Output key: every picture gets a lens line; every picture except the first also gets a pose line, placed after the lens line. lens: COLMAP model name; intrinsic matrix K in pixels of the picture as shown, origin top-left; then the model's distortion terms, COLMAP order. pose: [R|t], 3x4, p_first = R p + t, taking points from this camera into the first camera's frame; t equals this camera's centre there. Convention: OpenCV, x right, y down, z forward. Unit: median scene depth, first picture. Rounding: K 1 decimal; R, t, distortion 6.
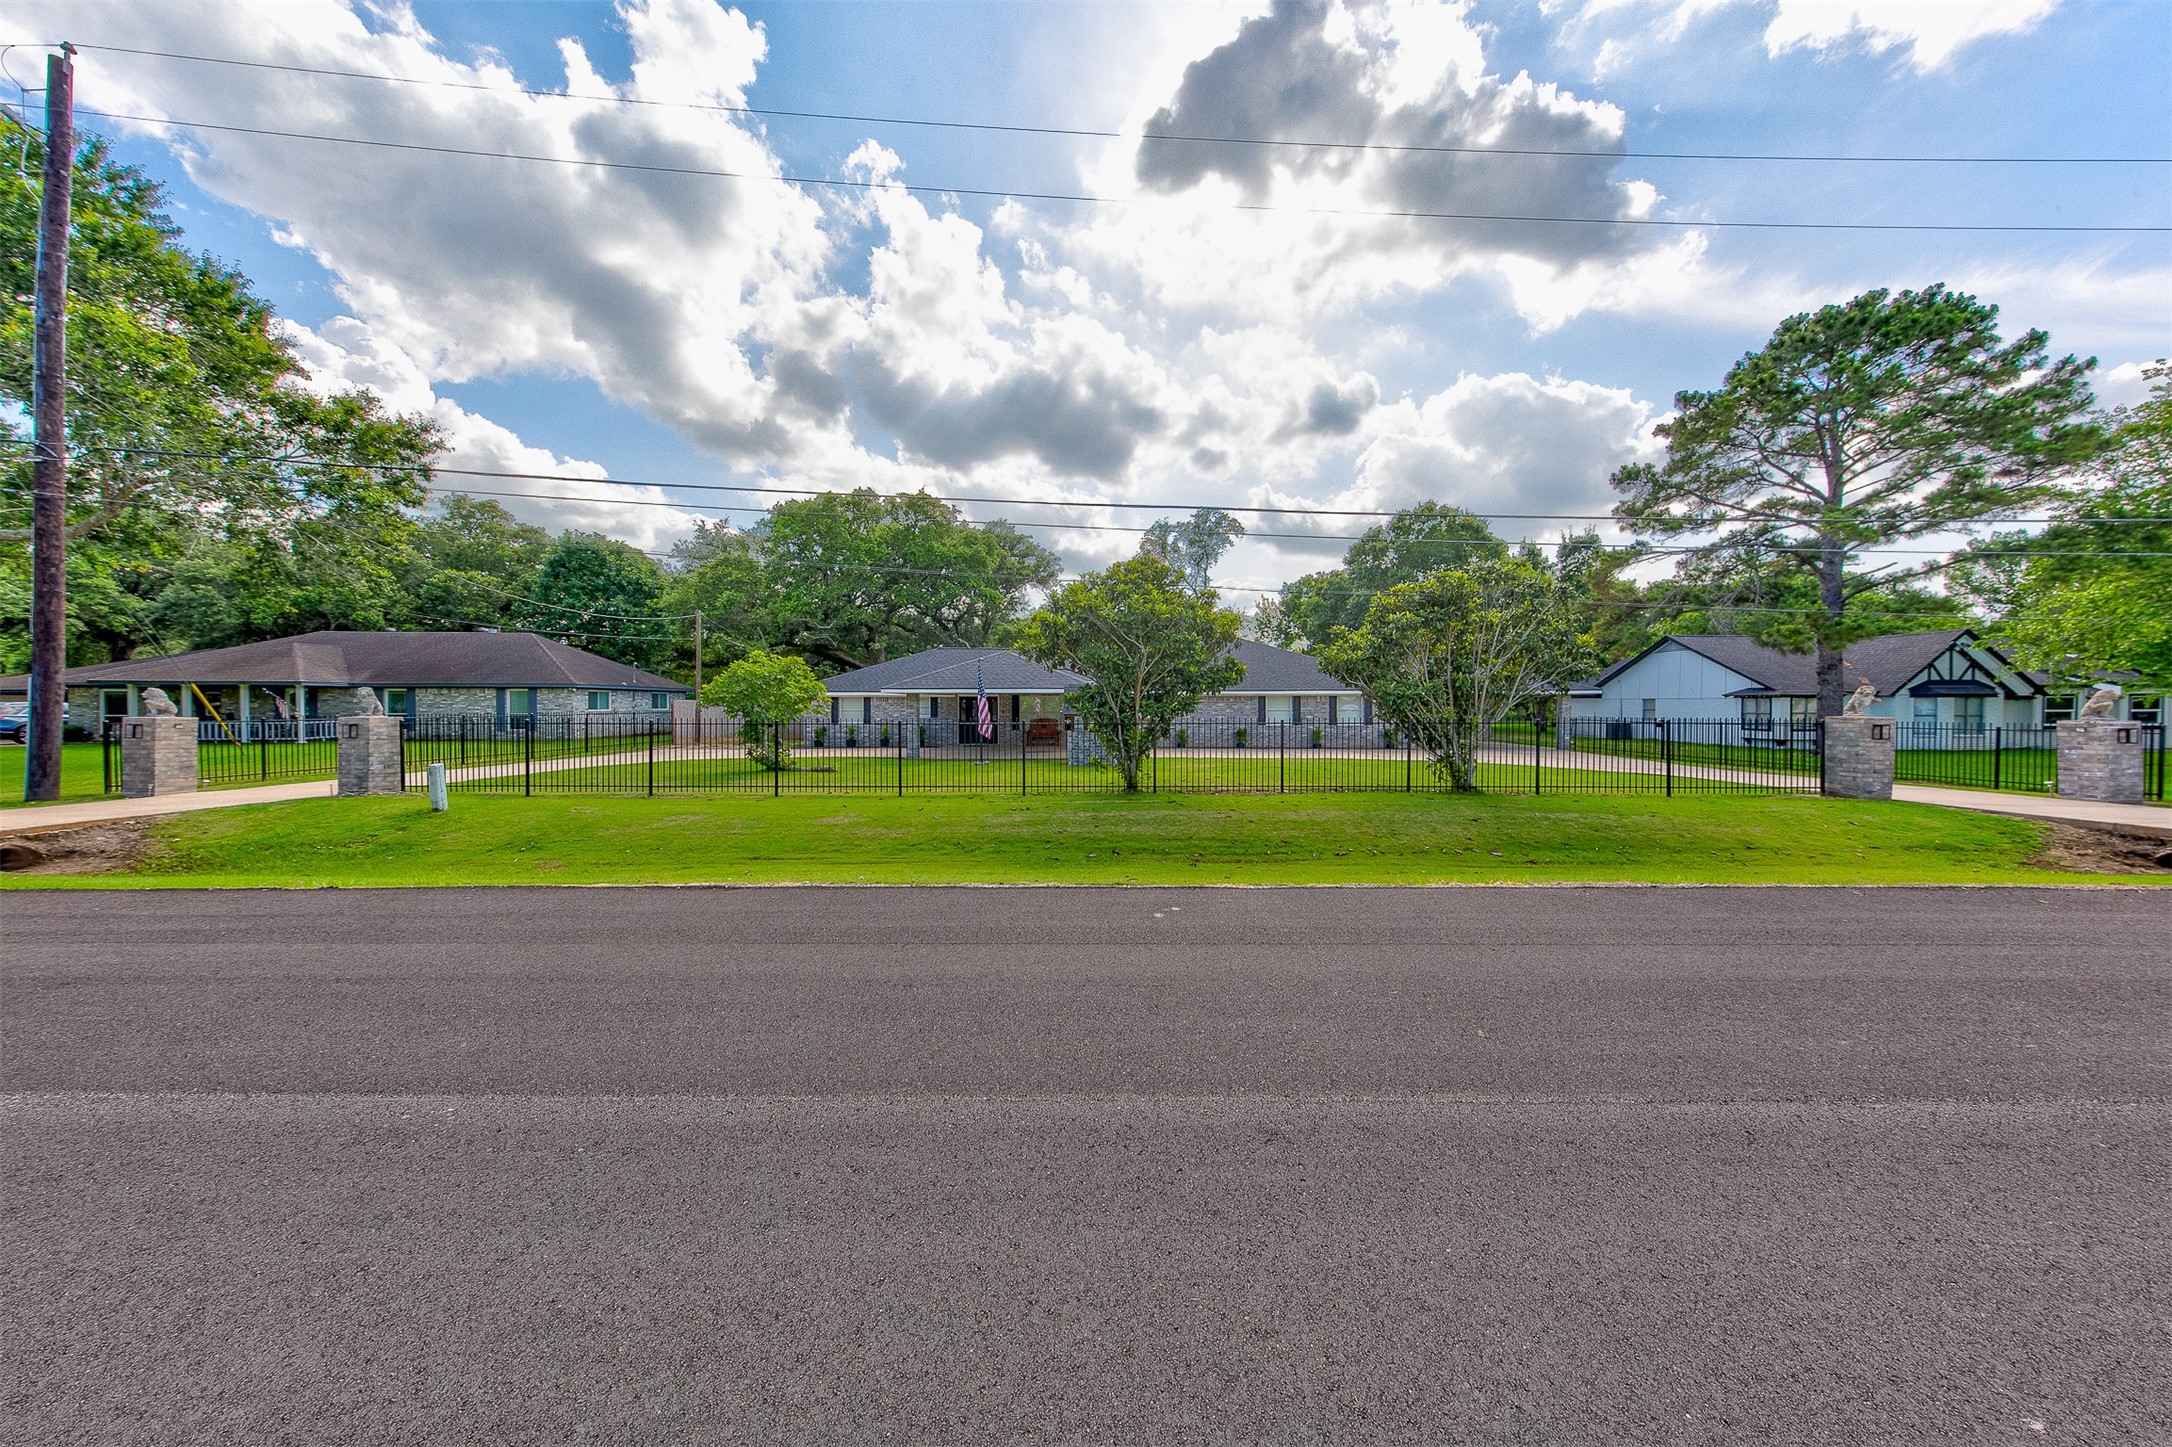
lens RADIAL K [[695.6, 0, 1099.9], [0, 695.6, 716.8], [0, 0, 1]] dist [0.010187, 0.000031]
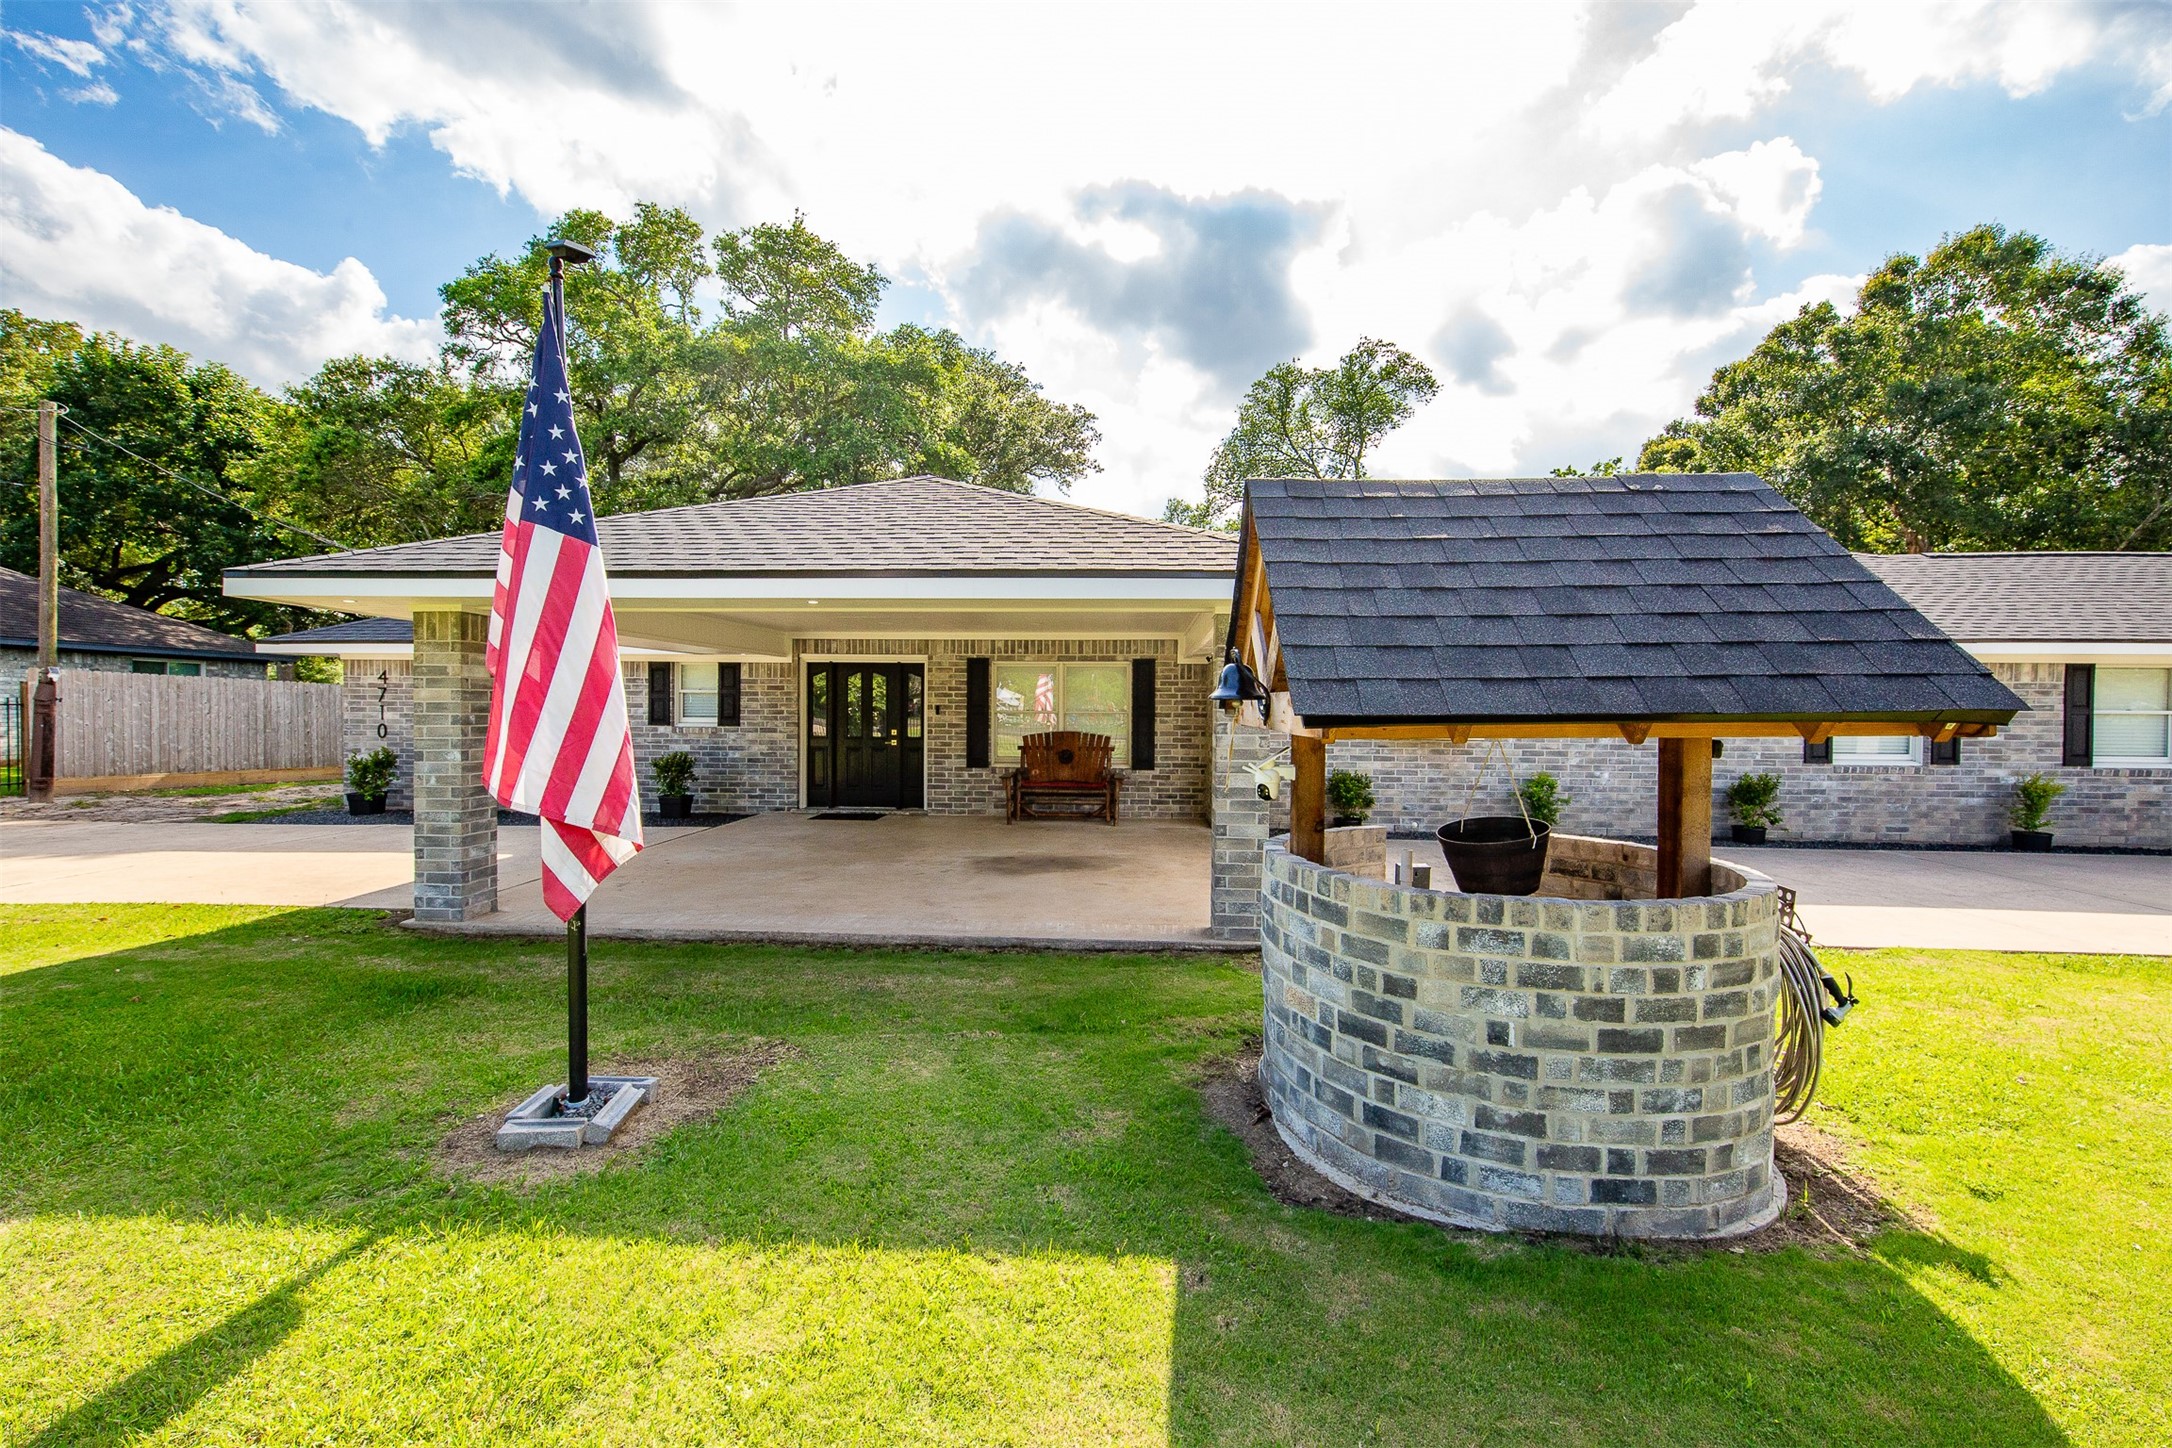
lens RADIAL K [[915.6, 0, 1100.9], [0, 915.6, 719.9], [0, 0, 1]] dist [-0.001680, 0.000070]
pose [[0.999288, 0.010268, -0.036298, -0.035069], [-0.010494, 0.999927, -0.006055, -0.000960], [0.036234, 0.006432, 0.999323, 0.415829]]
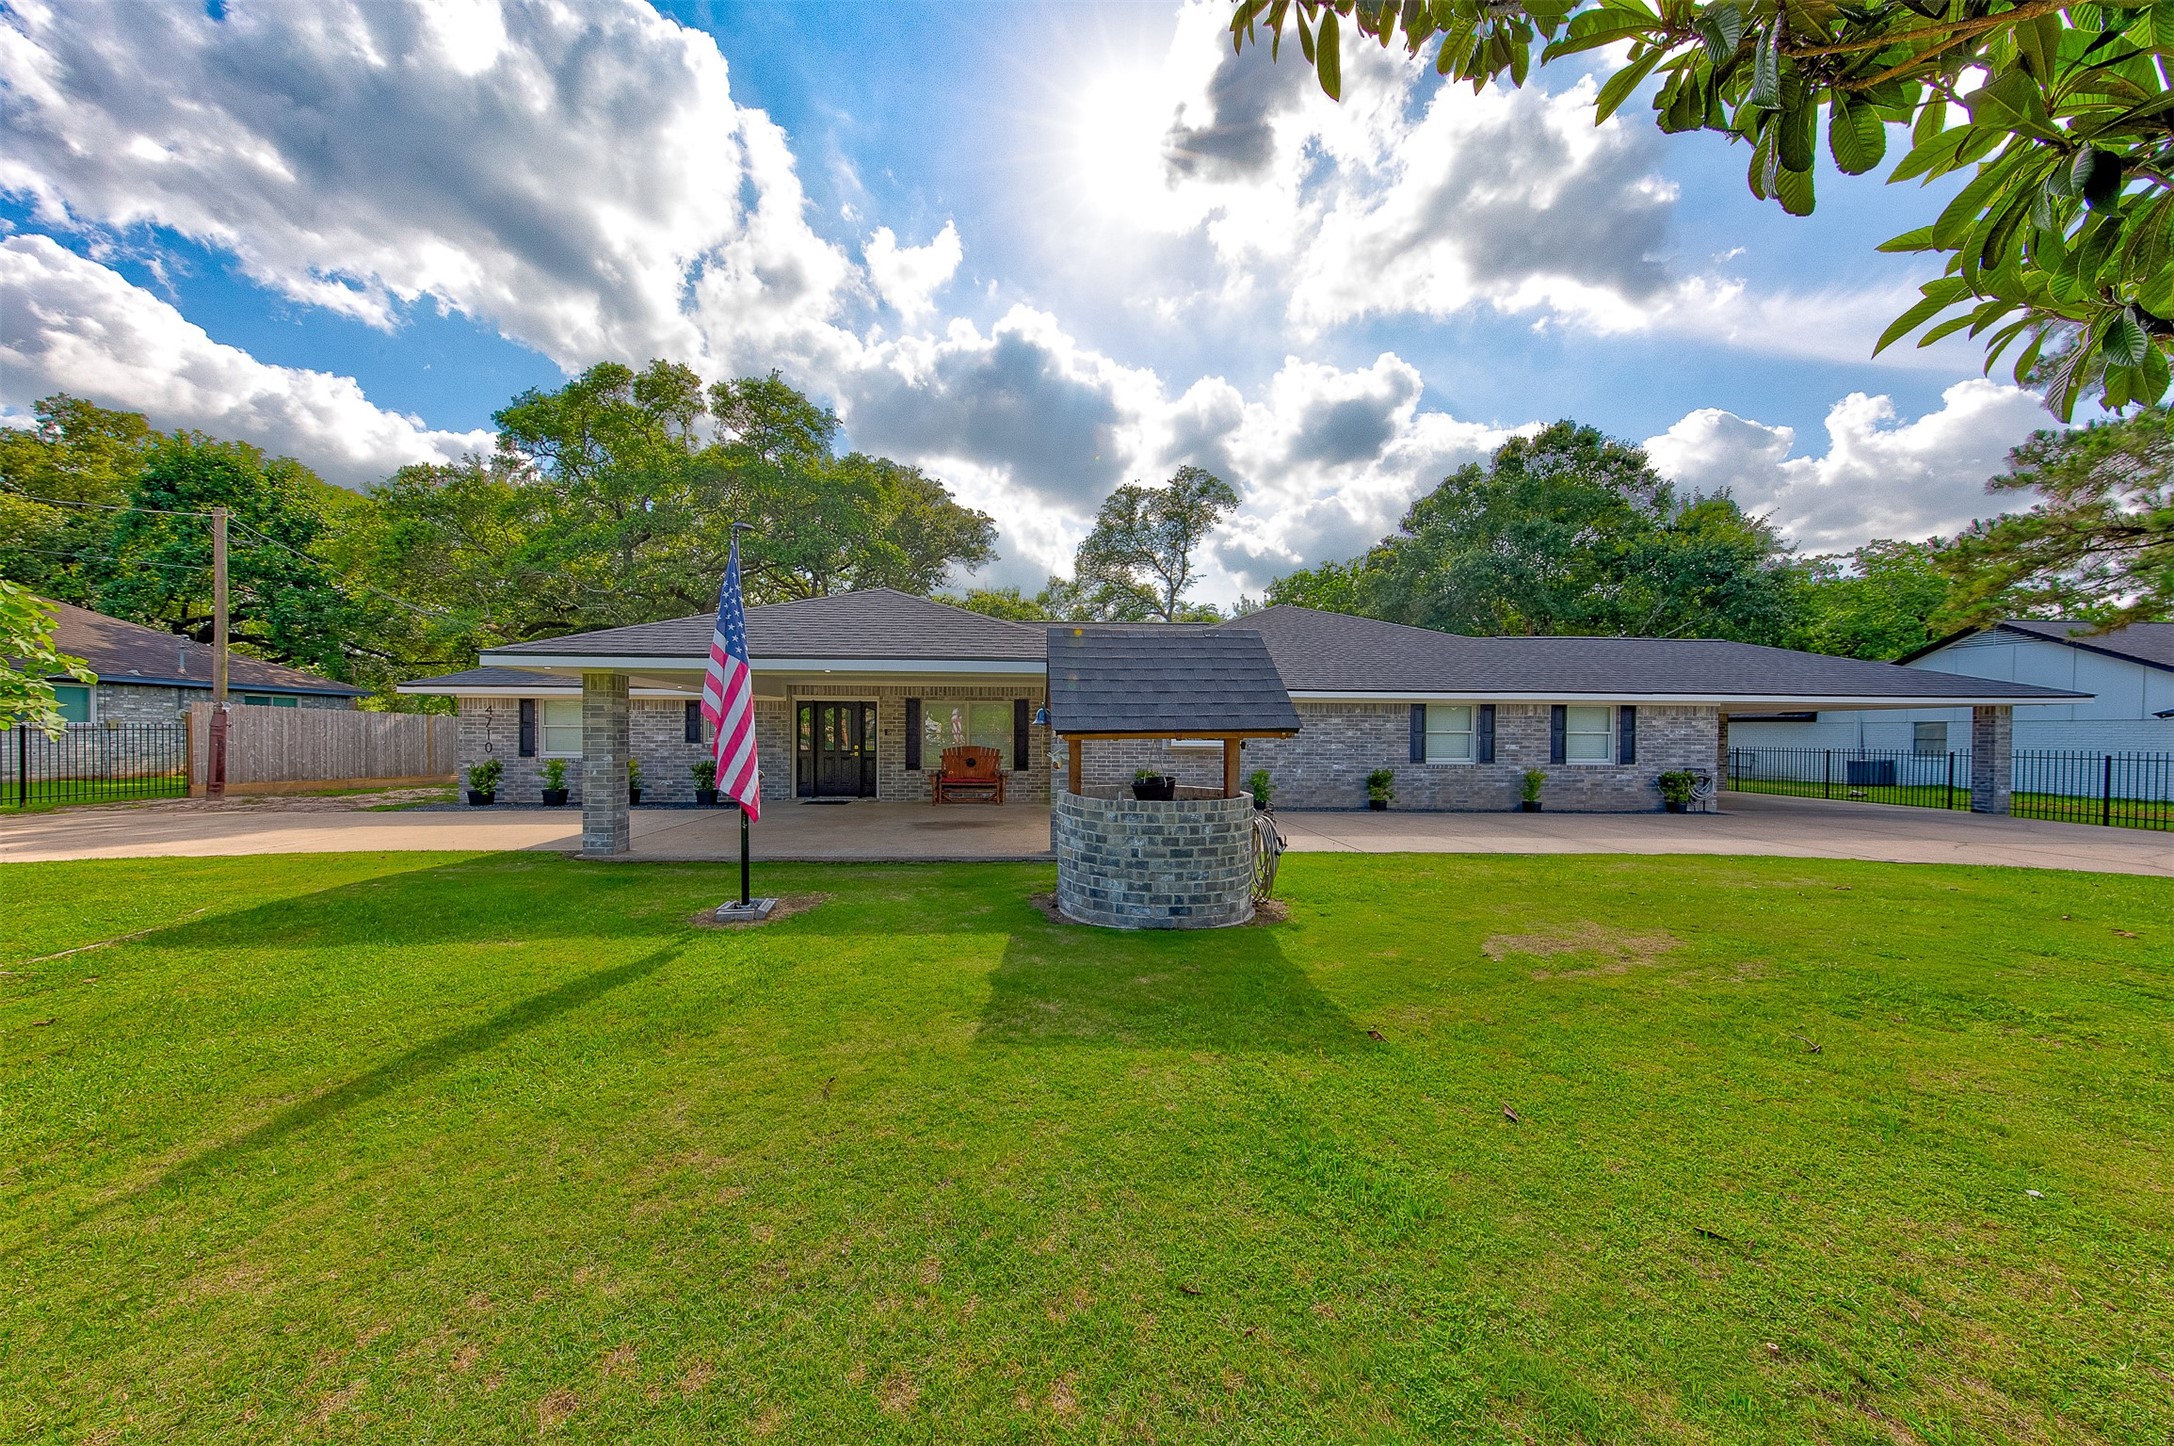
lens RADIAL K [[696.2, 0, 1062.5], [0, 696.2, 740.4], [0, 0, 1]] dist [0.010187, 0.000031]
pose [[0.998535, 0.007999, 0.053520, -0.029450], [-0.007556, 0.999936, -0.008476, 0.001009], [-0.053584, 0.008059, 0.998531, 0.355397]]
